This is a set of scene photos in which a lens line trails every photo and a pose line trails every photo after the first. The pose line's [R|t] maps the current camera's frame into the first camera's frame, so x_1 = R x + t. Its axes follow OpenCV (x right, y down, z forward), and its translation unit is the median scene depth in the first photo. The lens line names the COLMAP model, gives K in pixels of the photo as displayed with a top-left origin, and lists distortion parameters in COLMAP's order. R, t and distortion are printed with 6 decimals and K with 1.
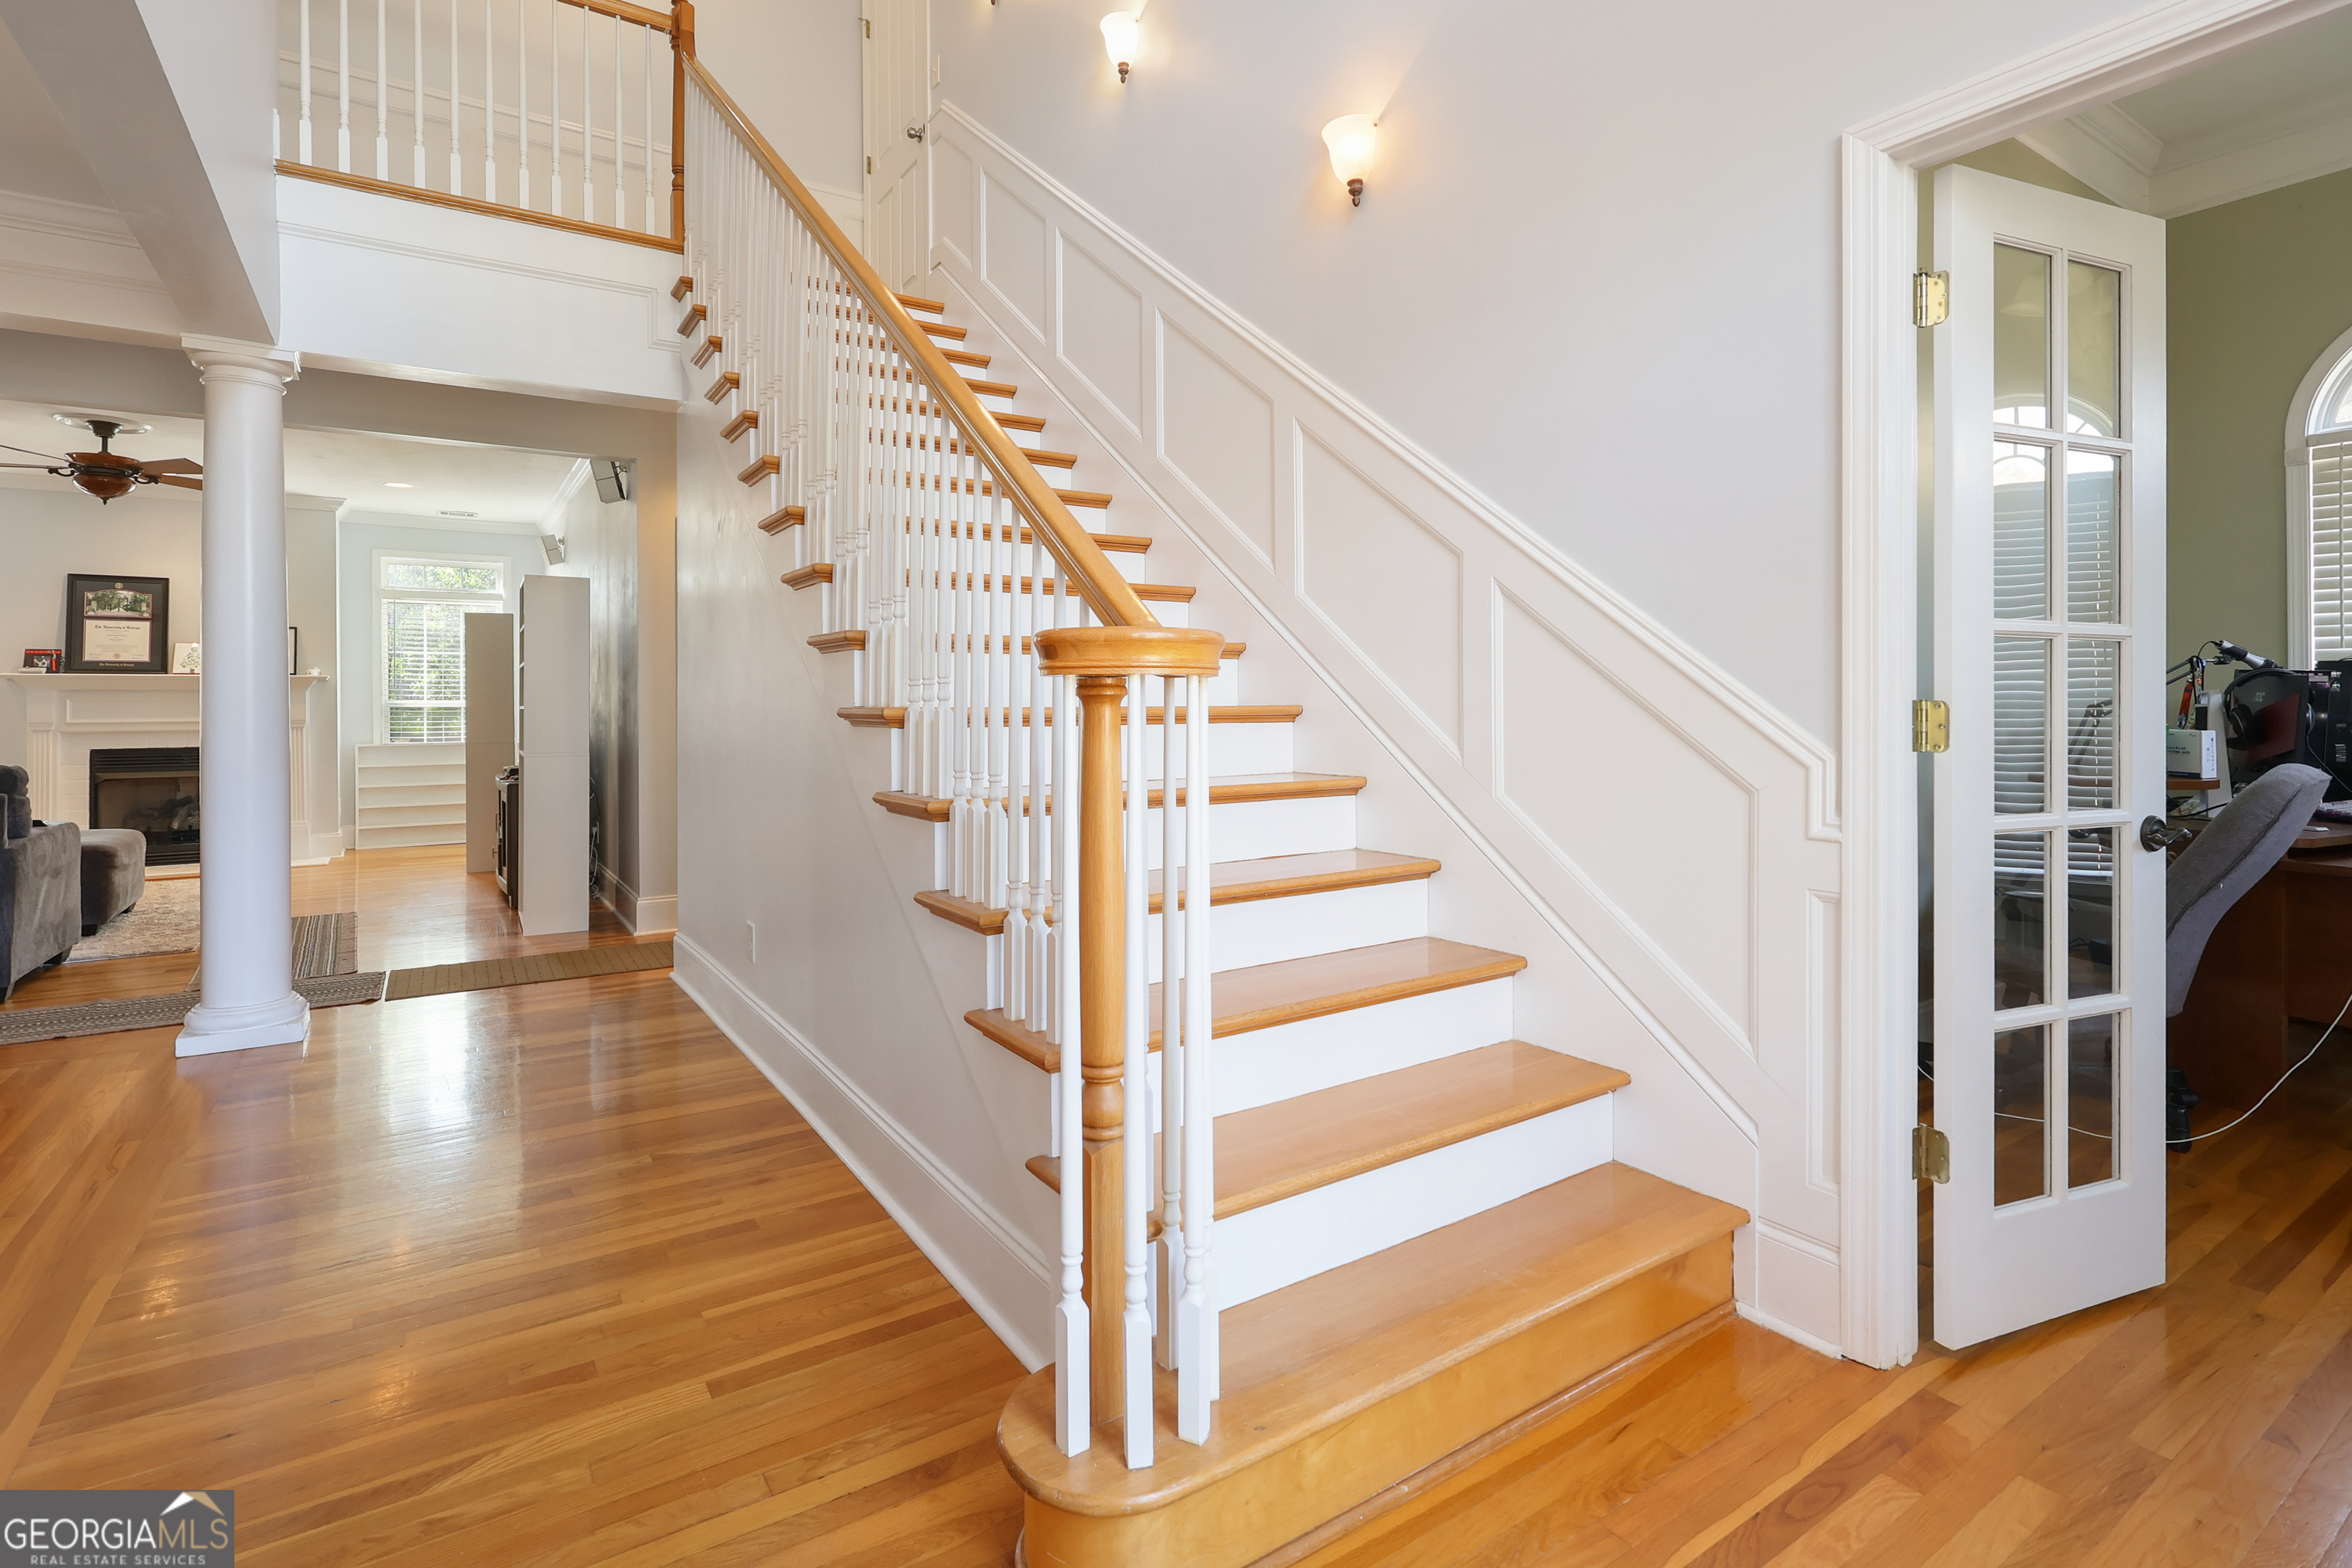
lens RADIAL K [[1113.6, 0, 1172.9], [0, 1113.6, 700.1], [0, 0, 1]] dist [0.000107, 0.000935]
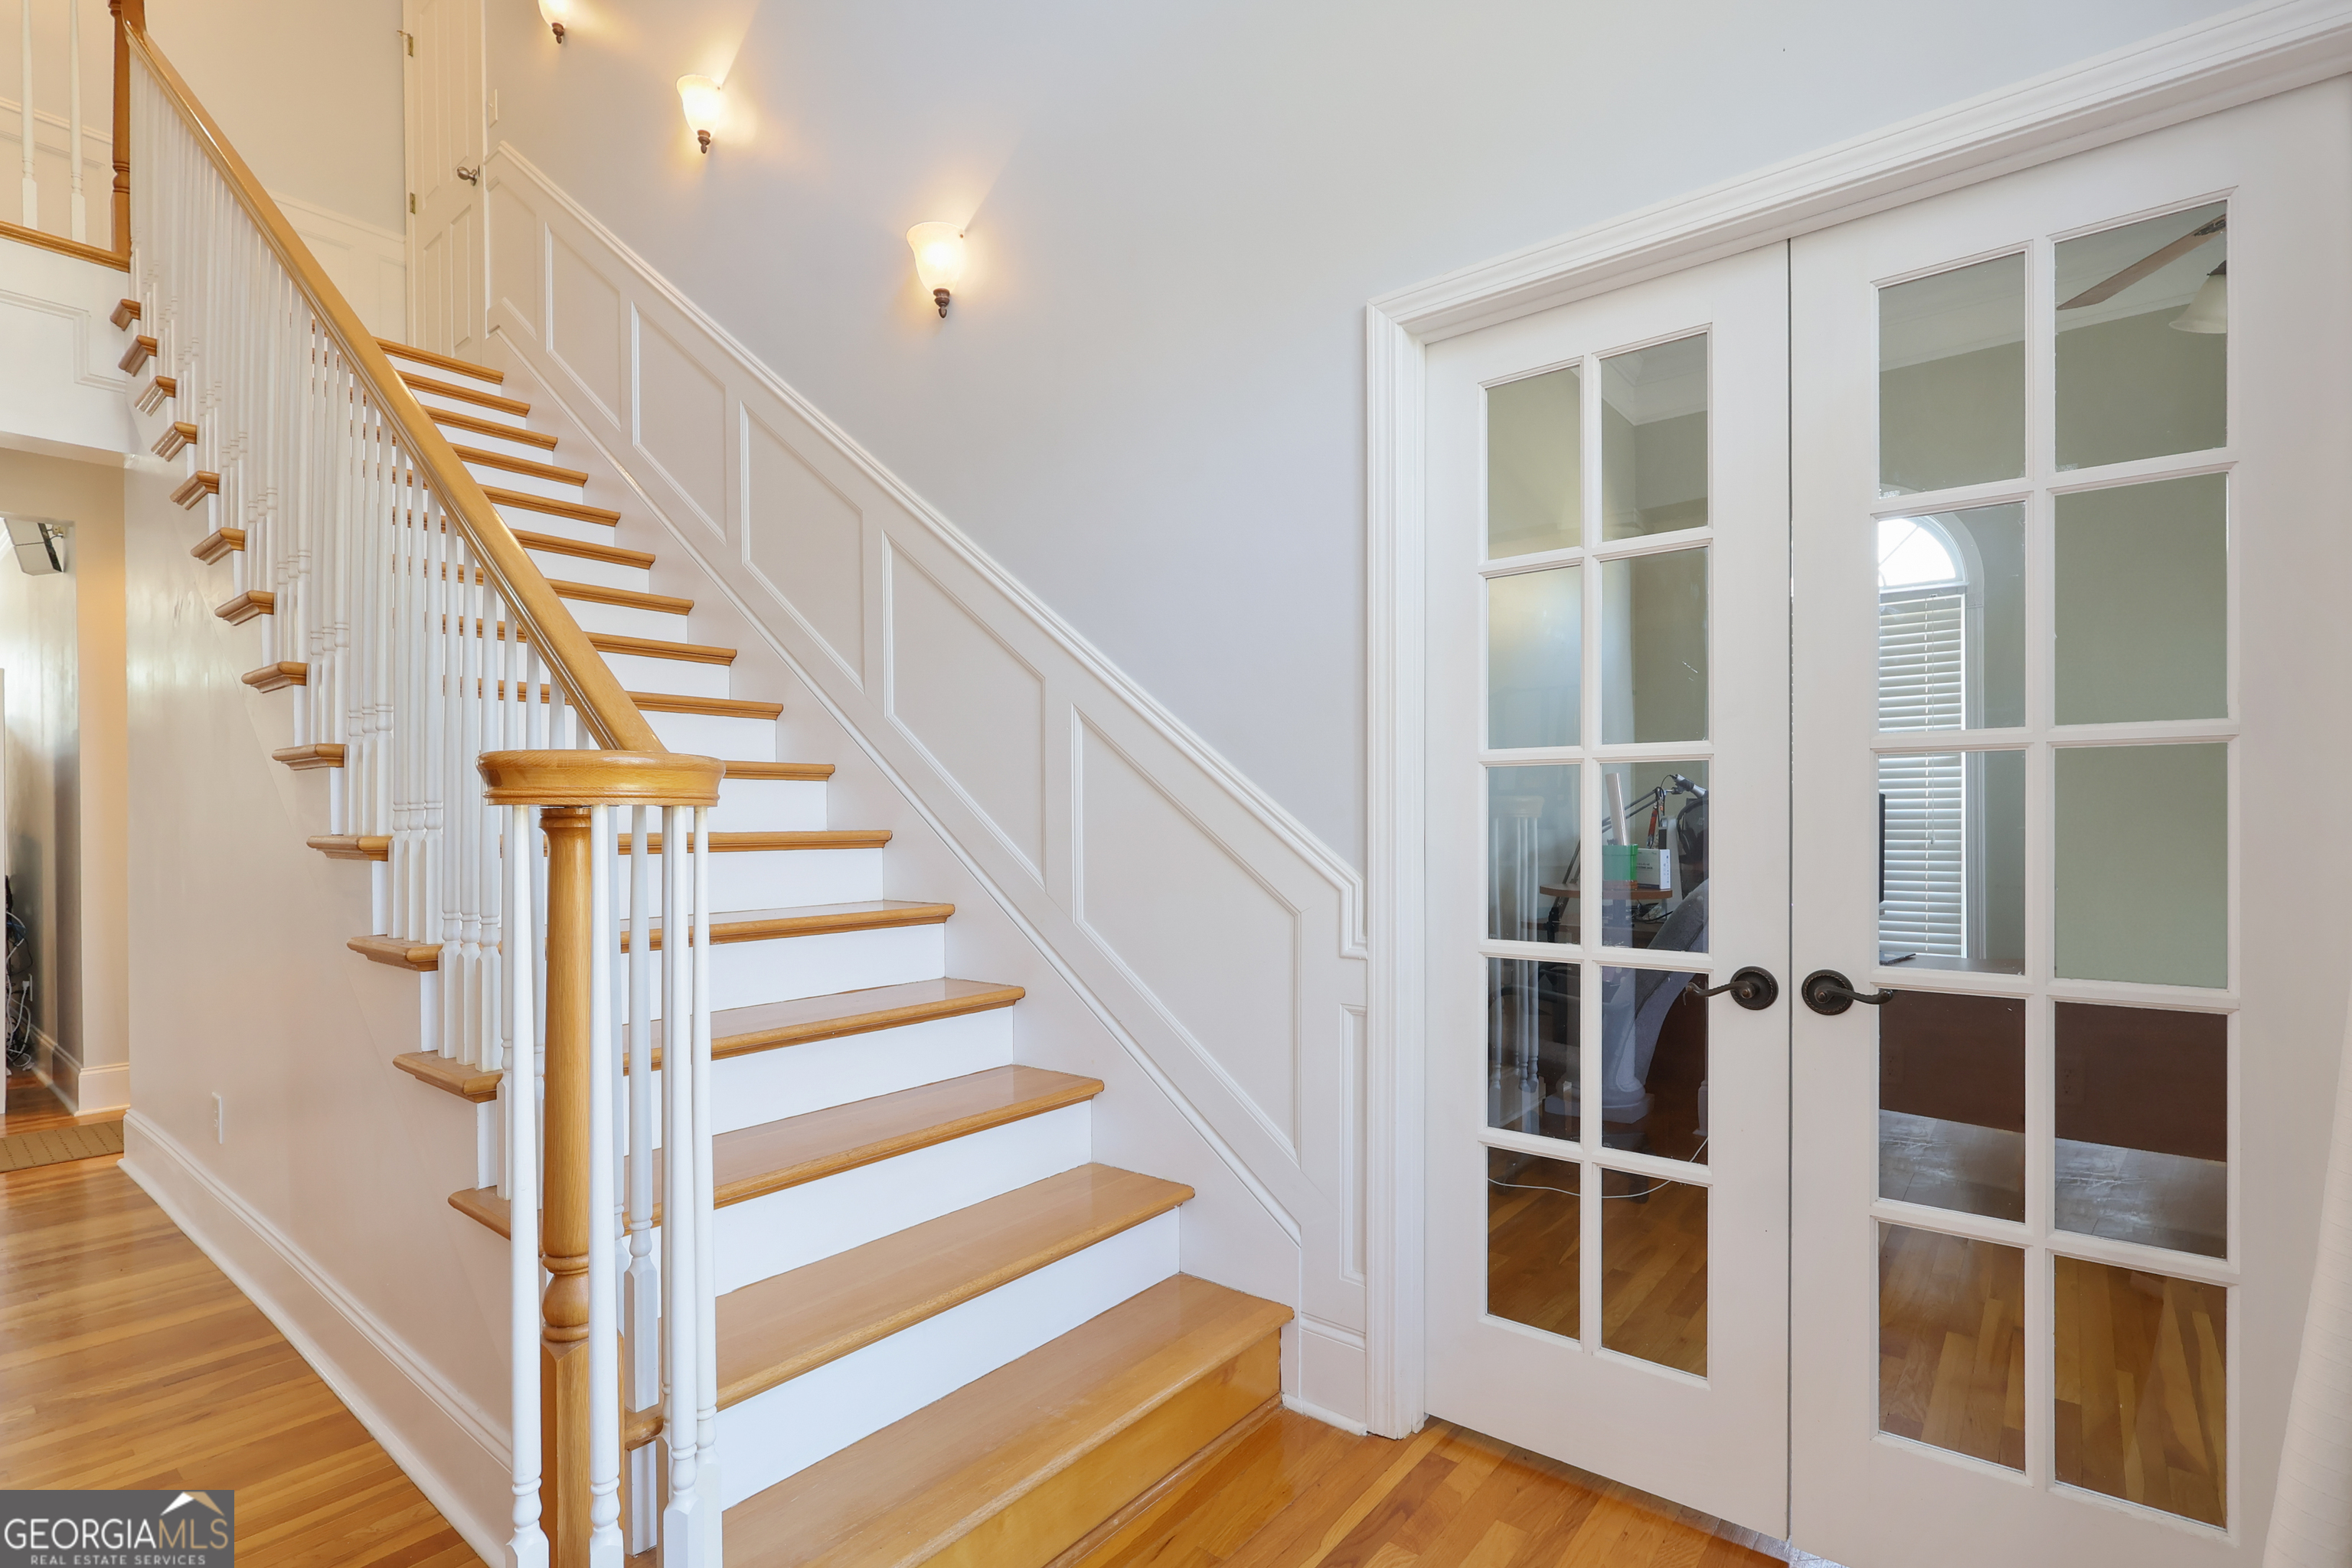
lens RADIAL K [[1098.1, 0, 1164.2], [0, 1098.1, 822.1], [0, 0, 1]] dist [-0.001294, -0.000031]
pose [[0.956030, -0.000510, 0.293268, 0.060452], [-0.000528, 0.999994, 0.003461, -0.005727], [-0.293268, -0.003464, 0.956024, 0.023195]]
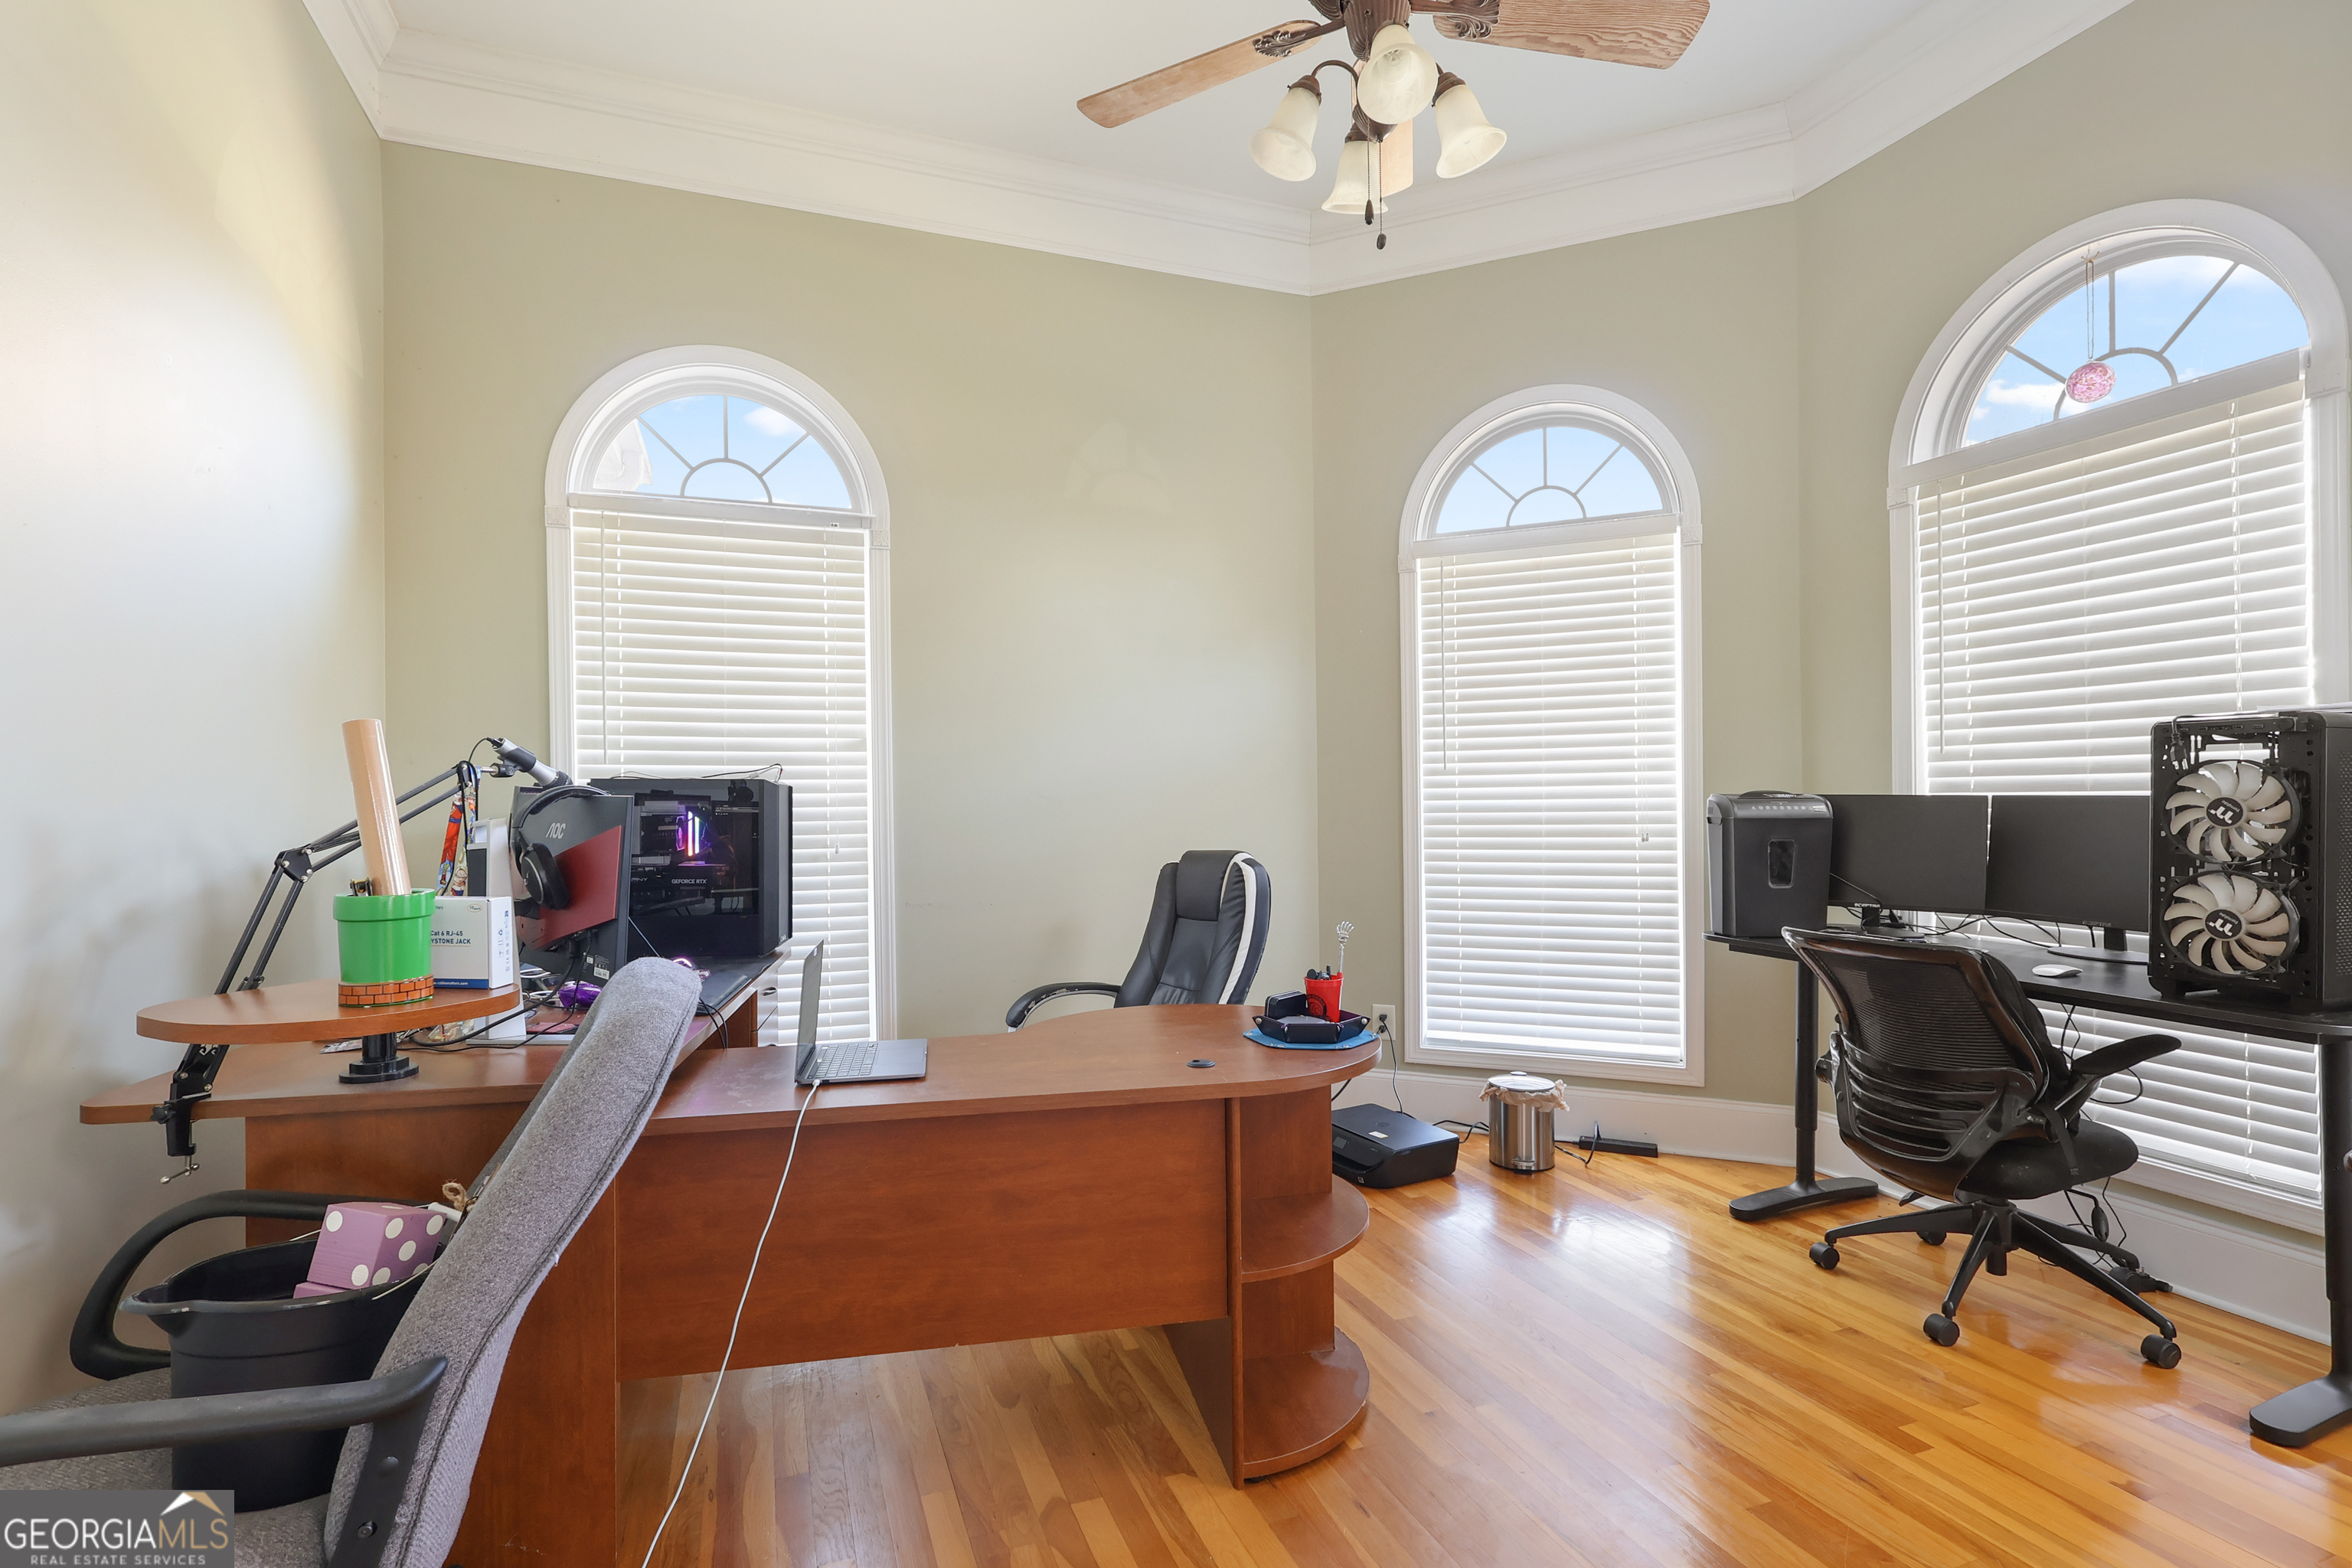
lens RADIAL K [[1098.1, 0, 1164.2], [0, 1098.1, 822.1], [0, 0, 1]] dist [-0.001294, -0.000031]
pose [[0.229492, -0.009007, 0.973269, 0.457352], [0.006359, 0.999950, 0.007754, -0.010291], [-0.973290, 0.004409, 0.229538, 0.529912]]
